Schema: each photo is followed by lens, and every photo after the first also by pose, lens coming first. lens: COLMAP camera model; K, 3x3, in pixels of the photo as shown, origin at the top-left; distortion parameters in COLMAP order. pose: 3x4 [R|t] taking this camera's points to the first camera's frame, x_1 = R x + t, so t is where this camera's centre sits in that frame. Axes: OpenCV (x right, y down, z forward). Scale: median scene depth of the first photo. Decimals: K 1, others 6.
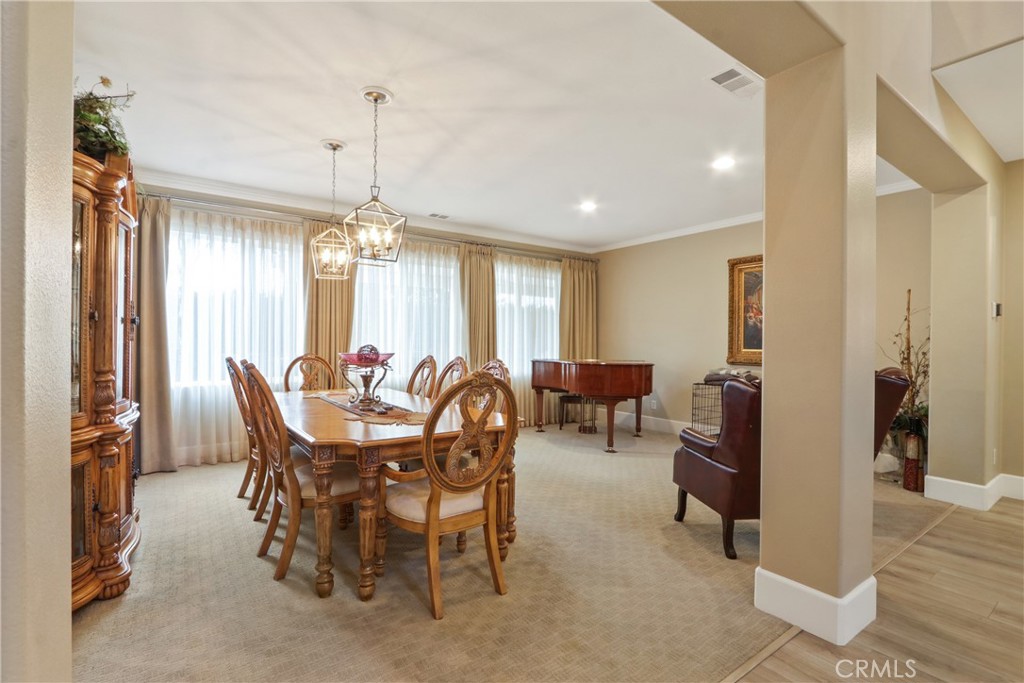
lens RADIAL K [[472.2, 0, 513.1], [0, 472.2, 342.3], [0, 0, 1]] dist [-0.011770, 0.000287]
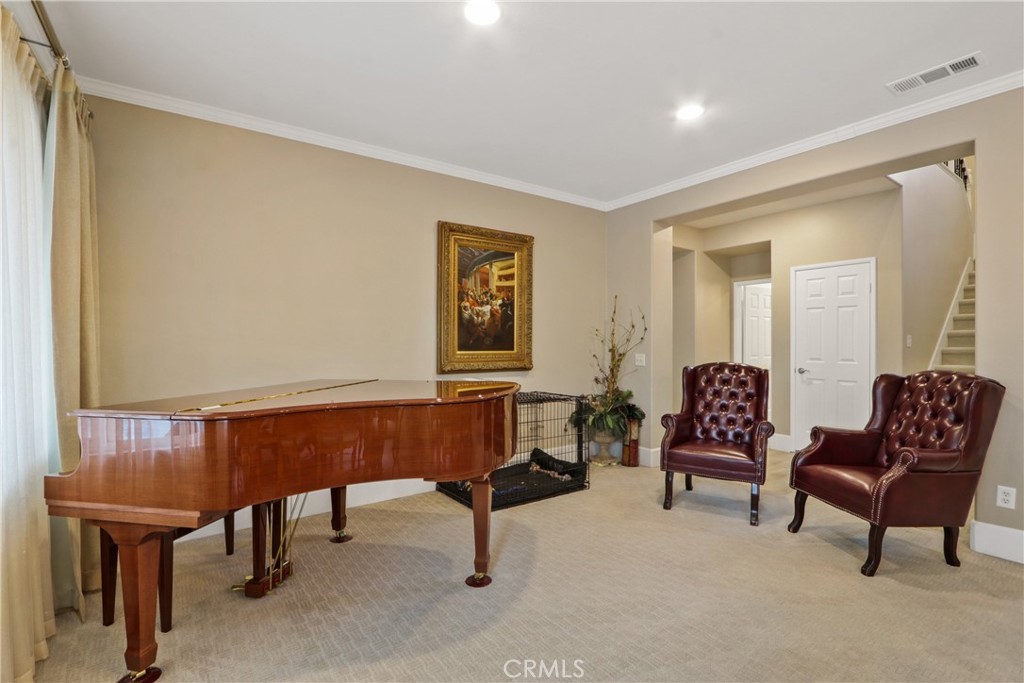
lens RADIAL K [[472.2, 0, 514.4], [0, 472.2, 341.3], [0, 0, 1]] dist [-0.011770, 0.000287]
pose [[-0.000766, 0.004390, 0.999990, -0.234526], [0.004491, 0.999980, -0.004387, 0.002891], [-0.999990, 0.004487, -0.000786, 0.921008]]
